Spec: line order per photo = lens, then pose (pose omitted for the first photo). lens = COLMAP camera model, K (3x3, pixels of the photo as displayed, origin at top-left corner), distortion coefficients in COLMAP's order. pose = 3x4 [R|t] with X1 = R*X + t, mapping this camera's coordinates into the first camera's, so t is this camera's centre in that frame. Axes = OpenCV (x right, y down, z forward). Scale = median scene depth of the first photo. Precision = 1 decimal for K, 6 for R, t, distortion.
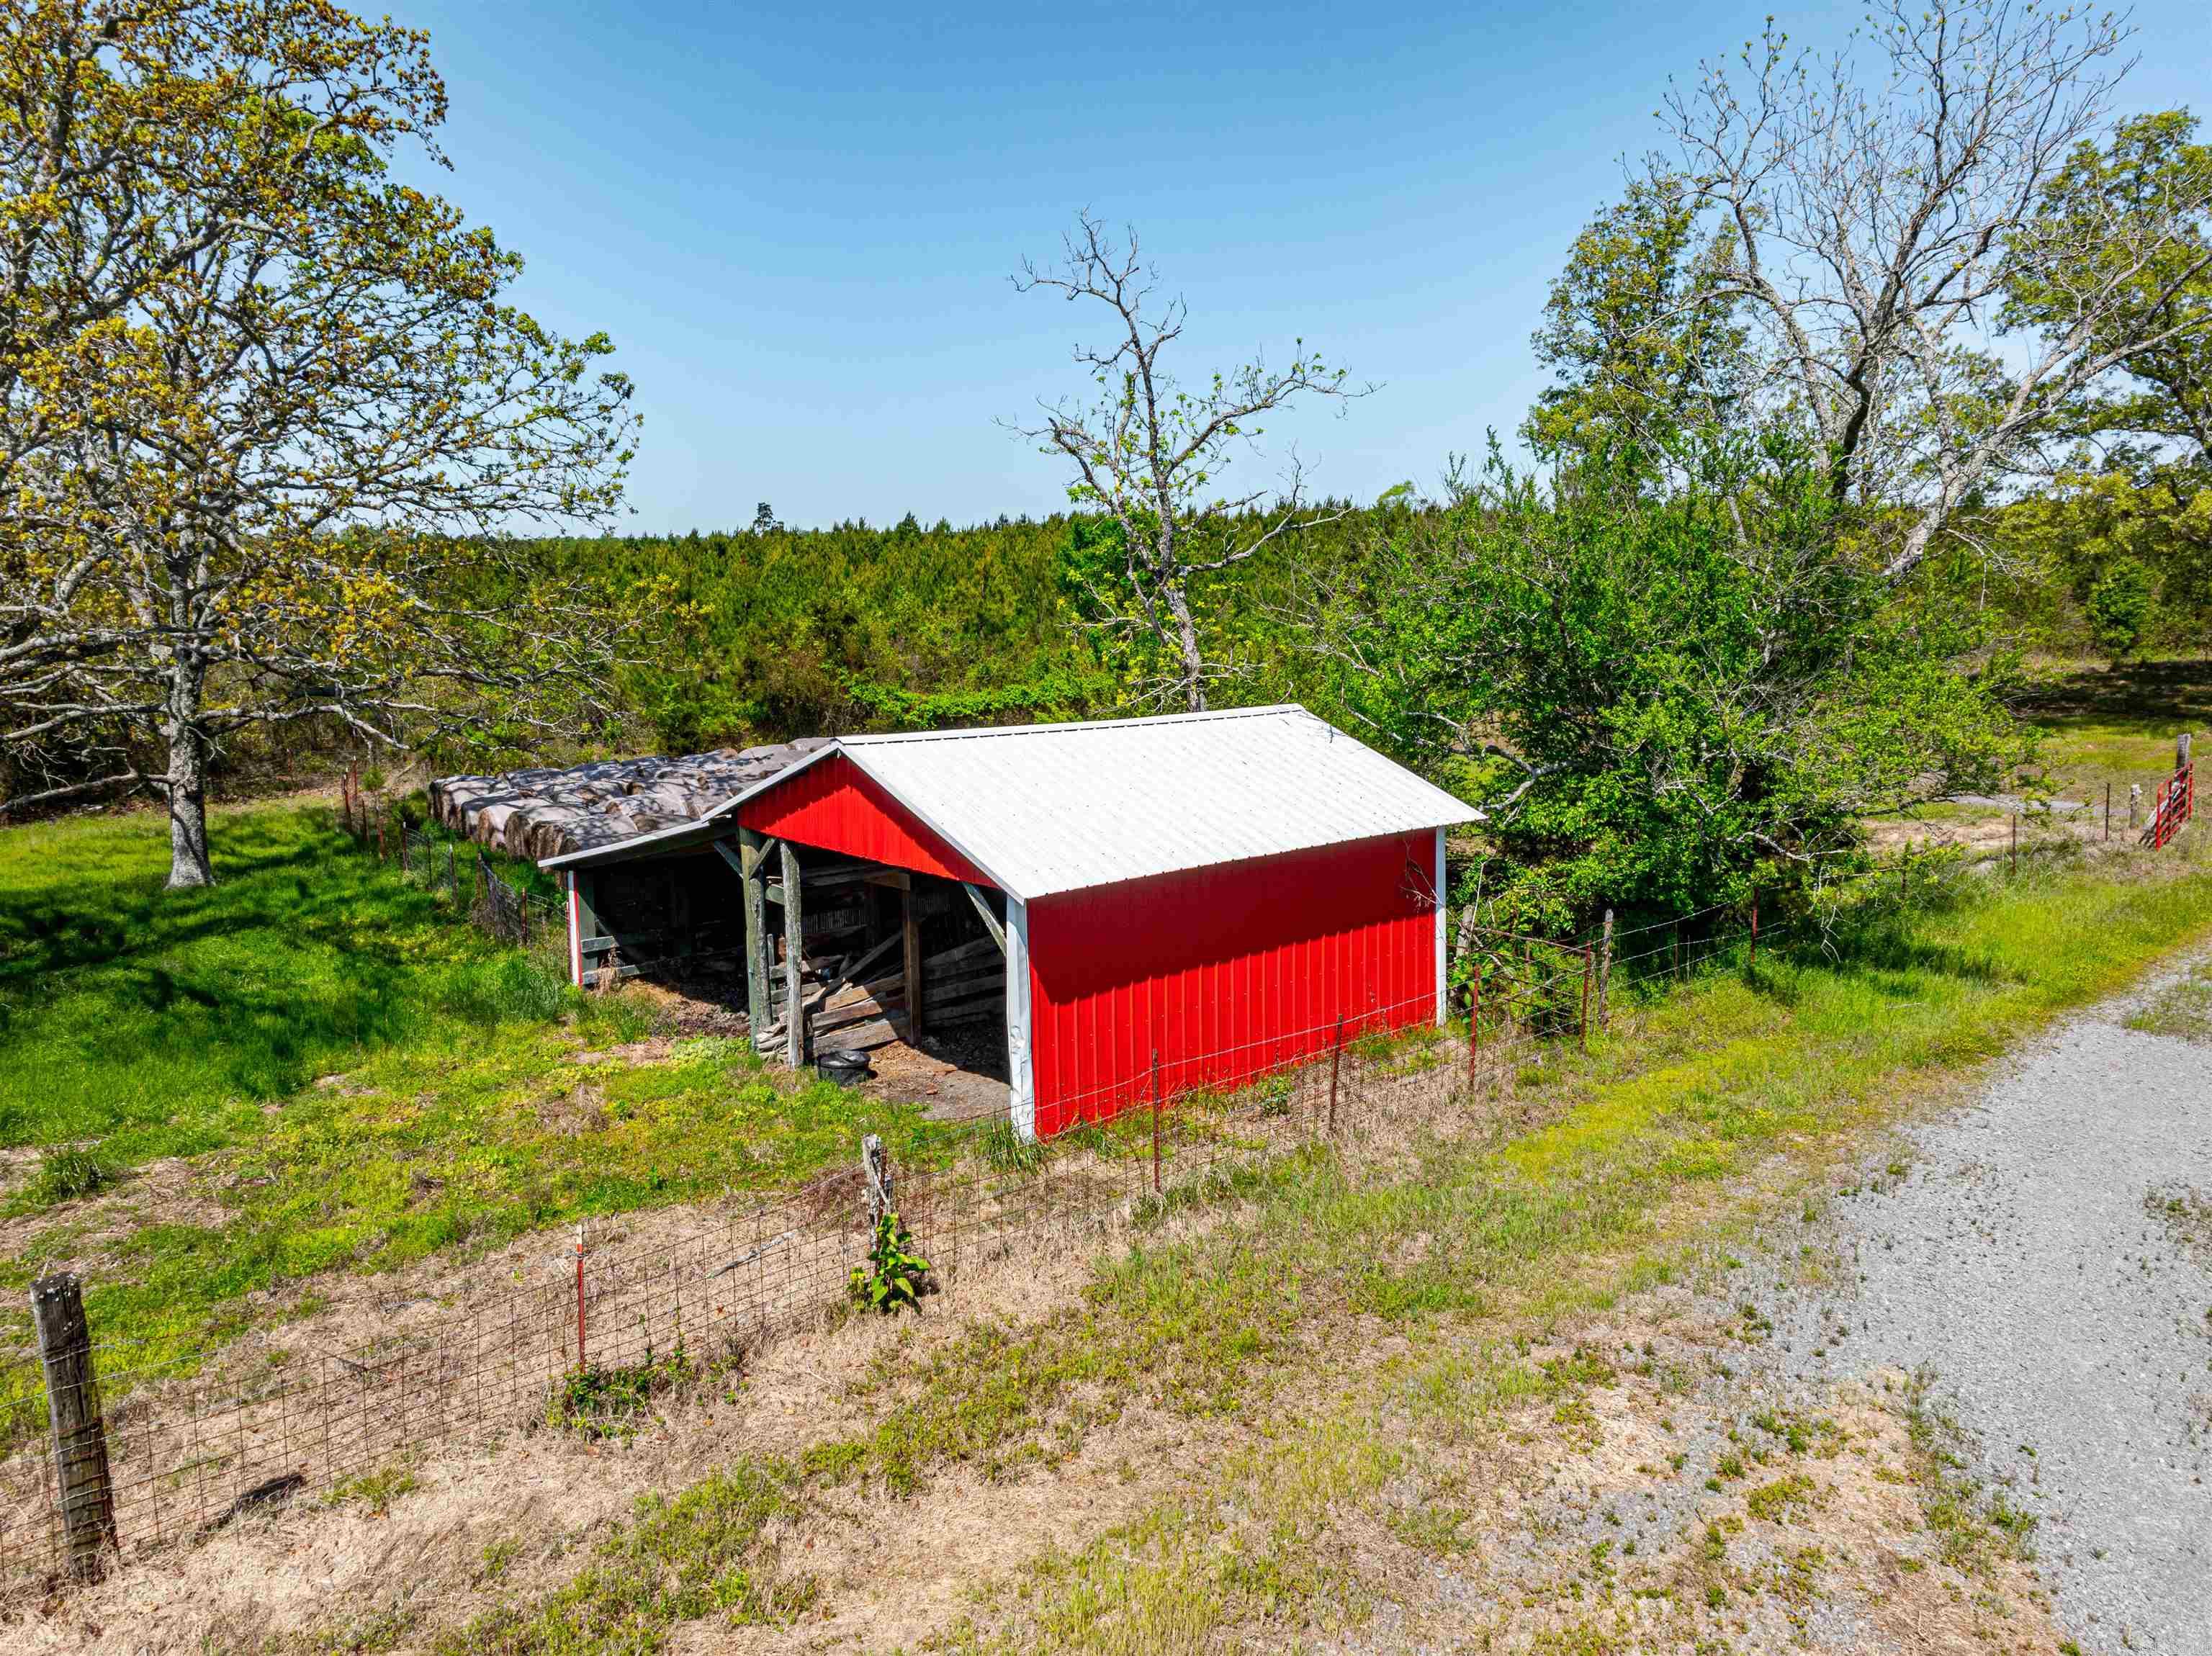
lens RADIAL K [[1558.4, 0, 1111.2], [0, 1558.4, 818.8], [0, 0, 1]] dist [-0.023944, 0.001078]
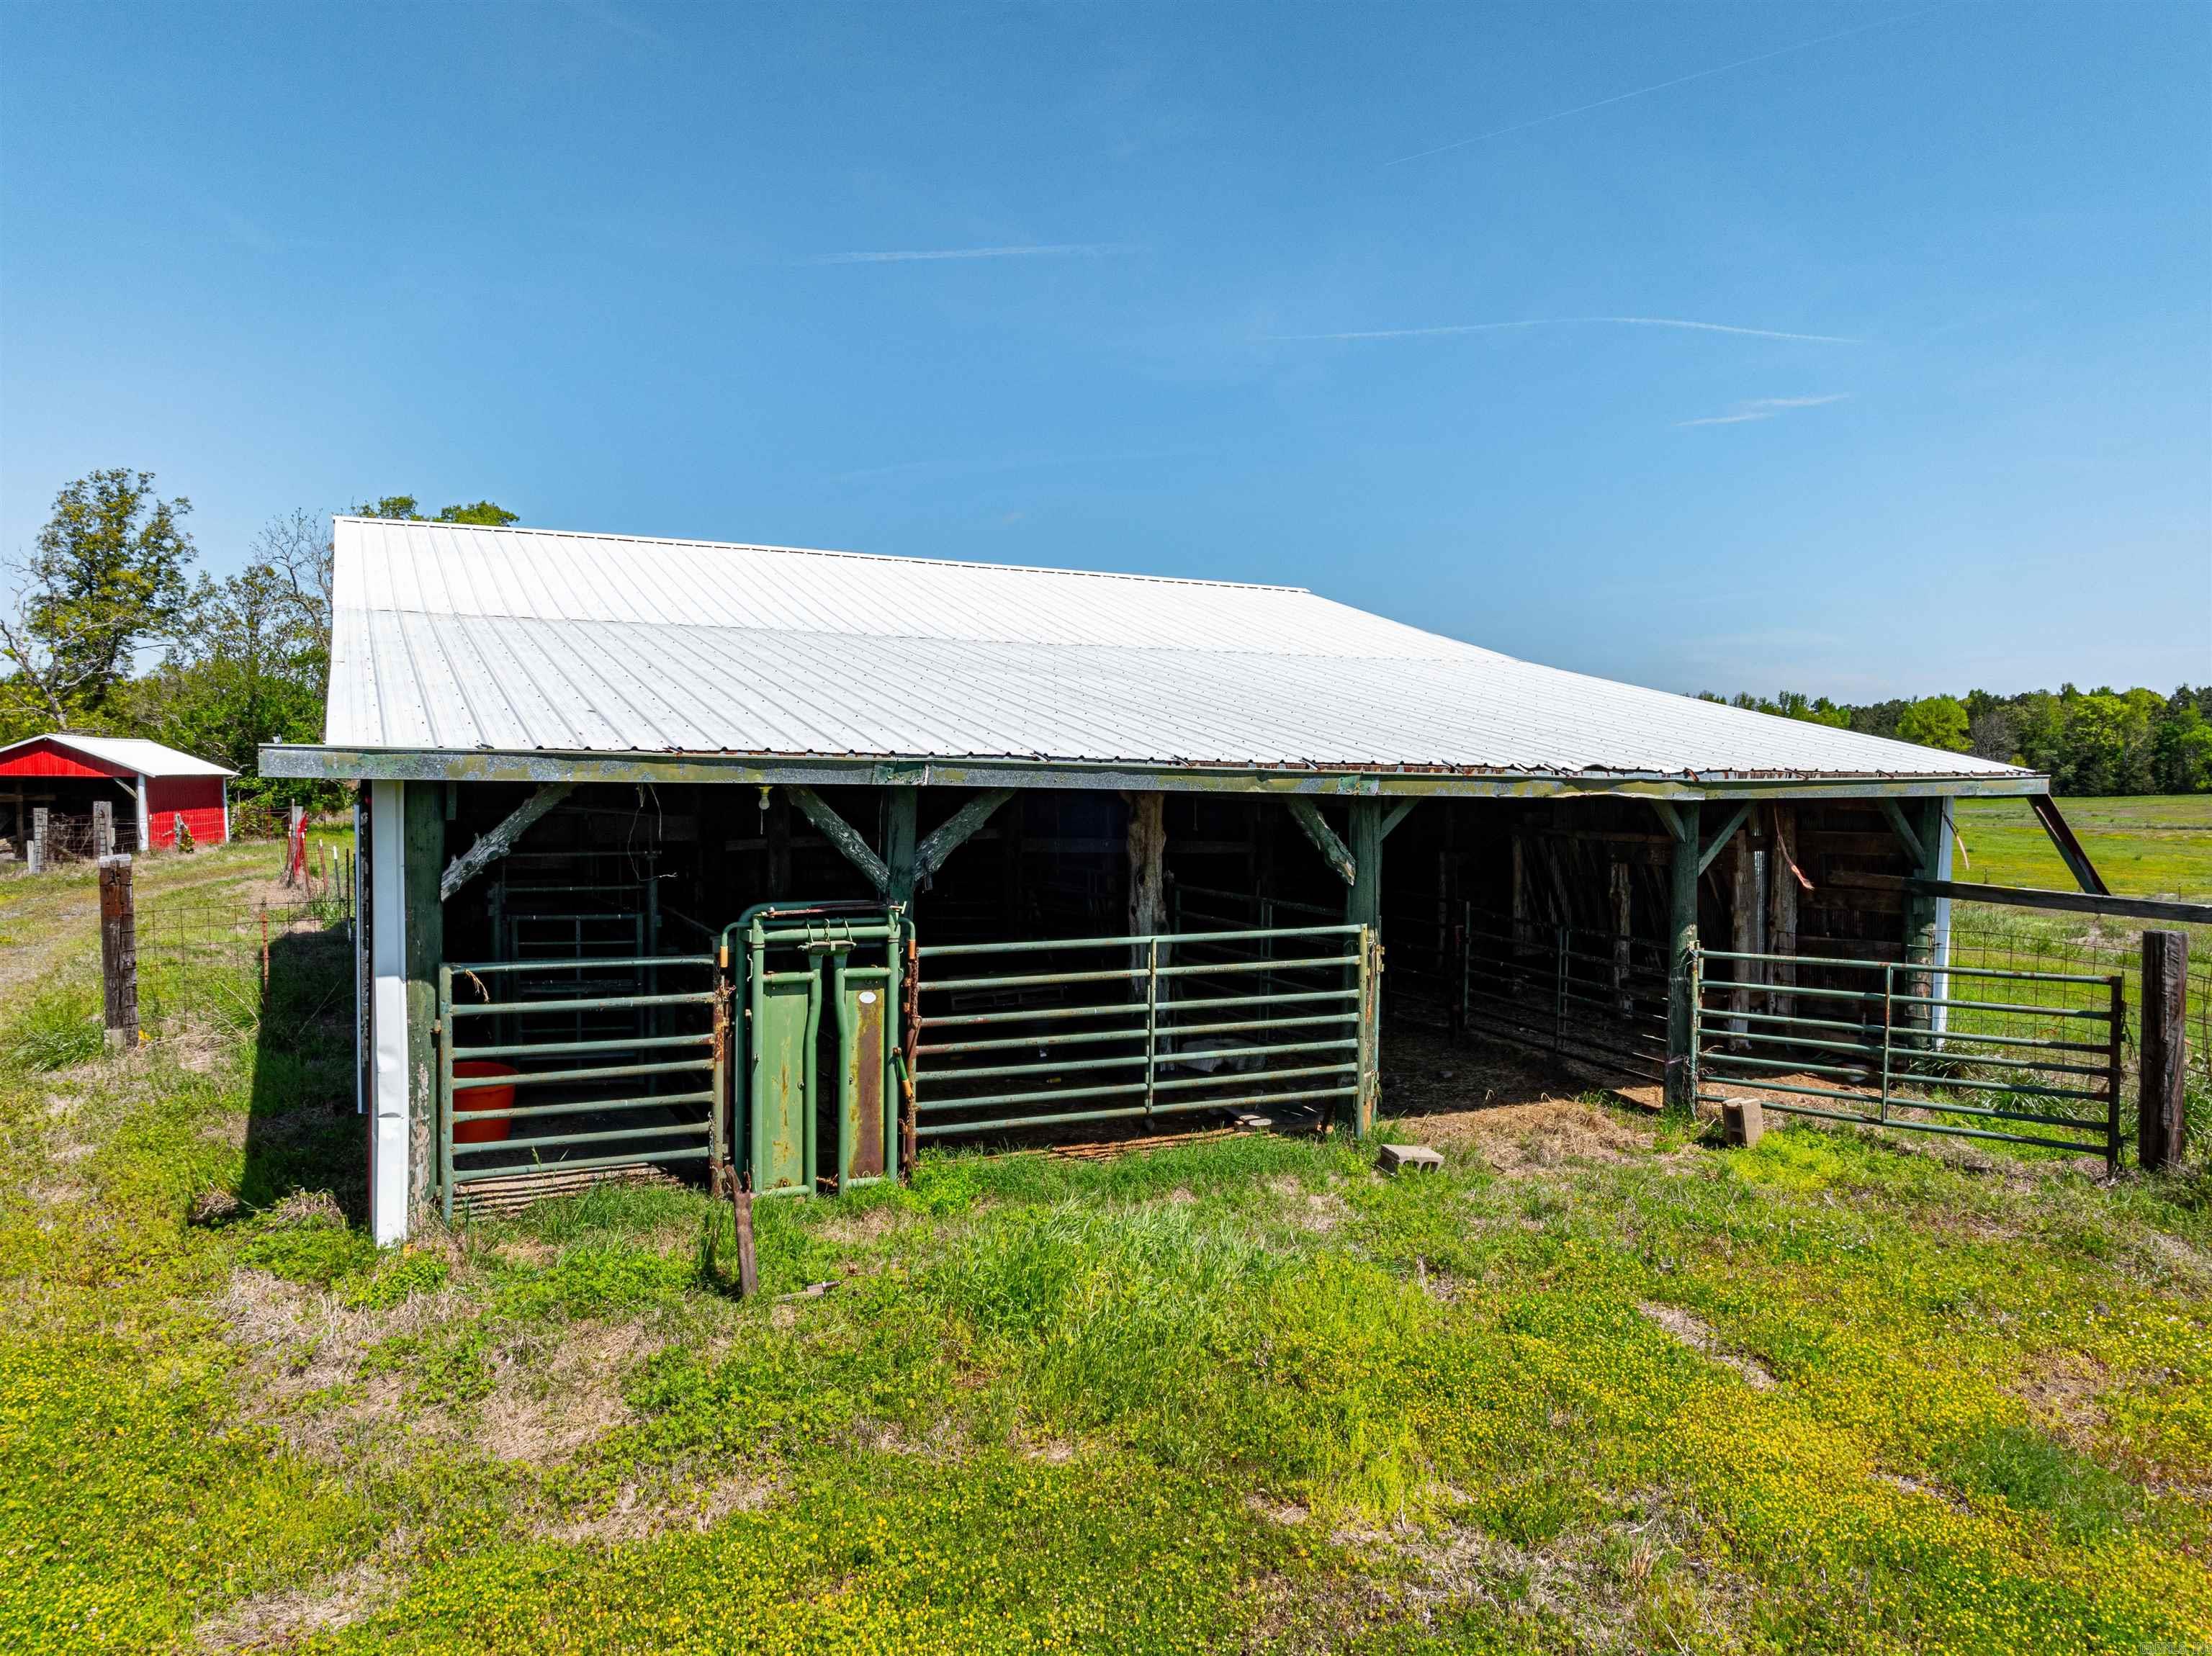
lens RADIAL K [[1558.4, 0, 1072.2], [0, 1558.4, 793.3], [0, 0, 1]] dist [-0.023944, 0.001078]
pose [[0.537769, -0.004590, 0.843080, -1.110042], [0.121544, 0.989961, -0.072138, 0.351788], [-0.834285, 0.141265, 0.532928, -1.488265]]
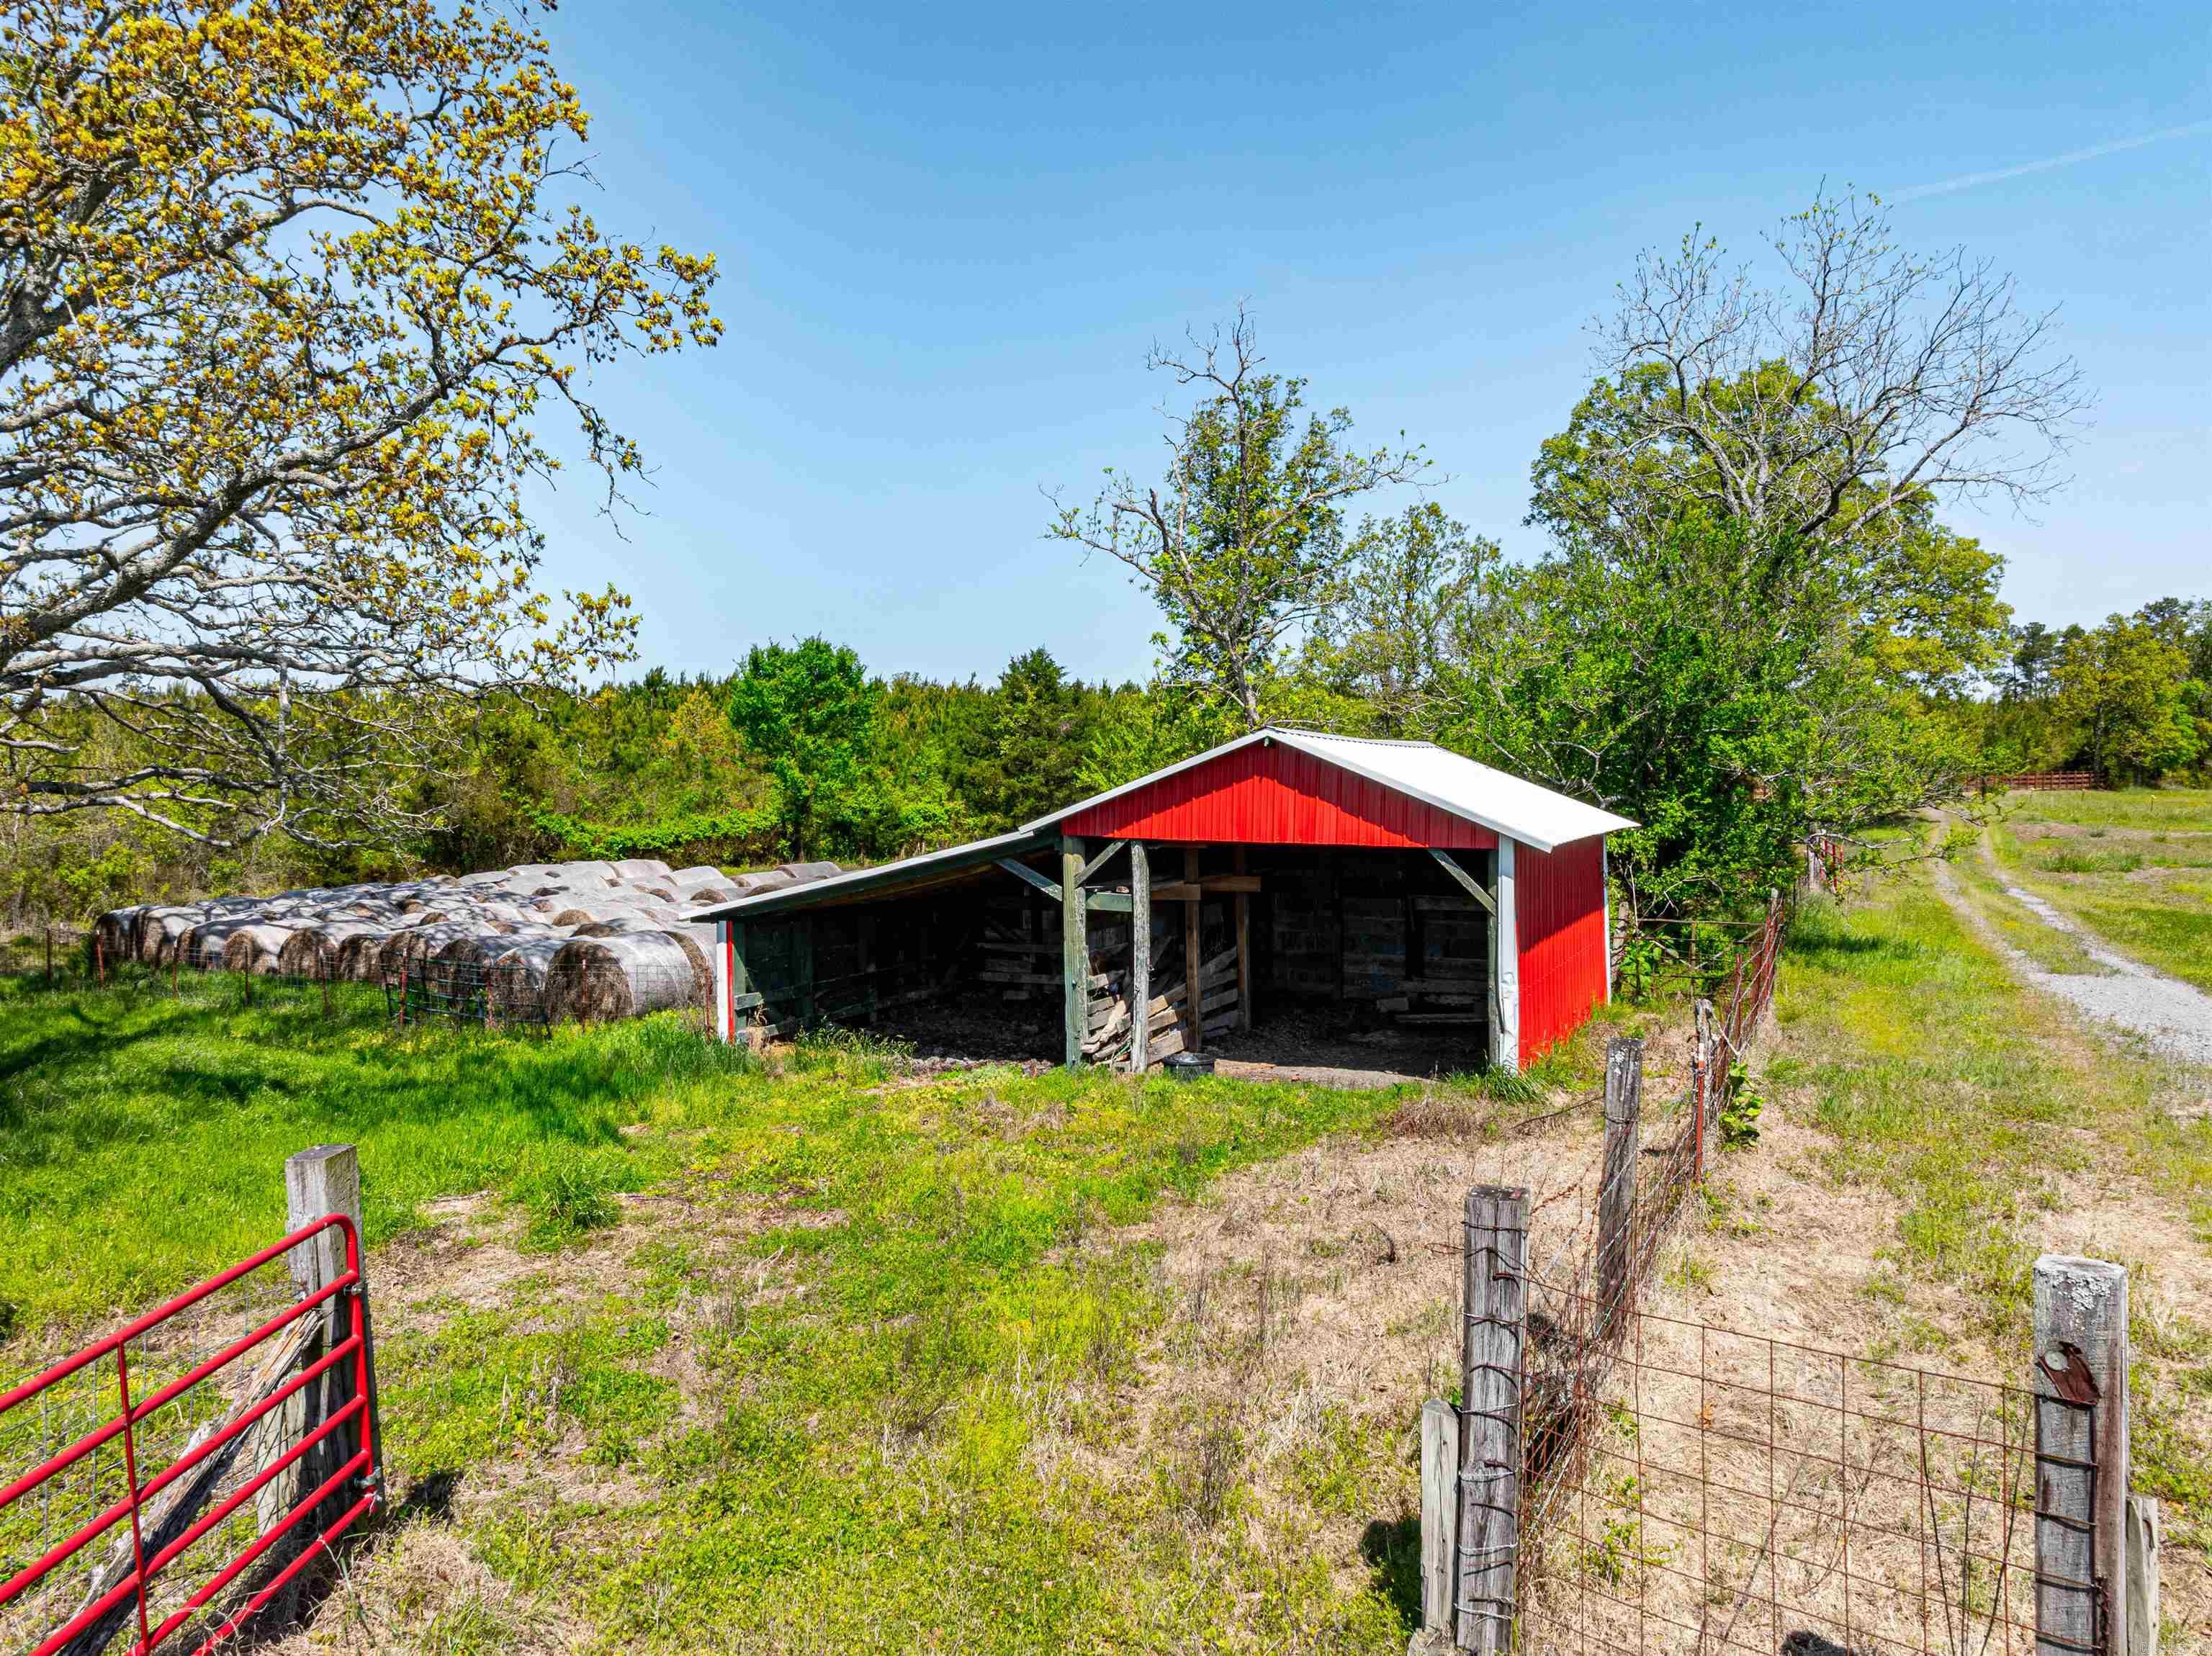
lens RADIAL K [[1558.4, 0, 1113.2], [0, 1558.4, 815.6], [0, 0, 1]] dist [-0.023944, 0.001078]
pose [[0.922958, -0.003628, 0.384884, -0.481299], [0.051270, 0.992203, -0.113595, 0.086823], [-0.381471, 0.124576, 0.915948, 0.055343]]
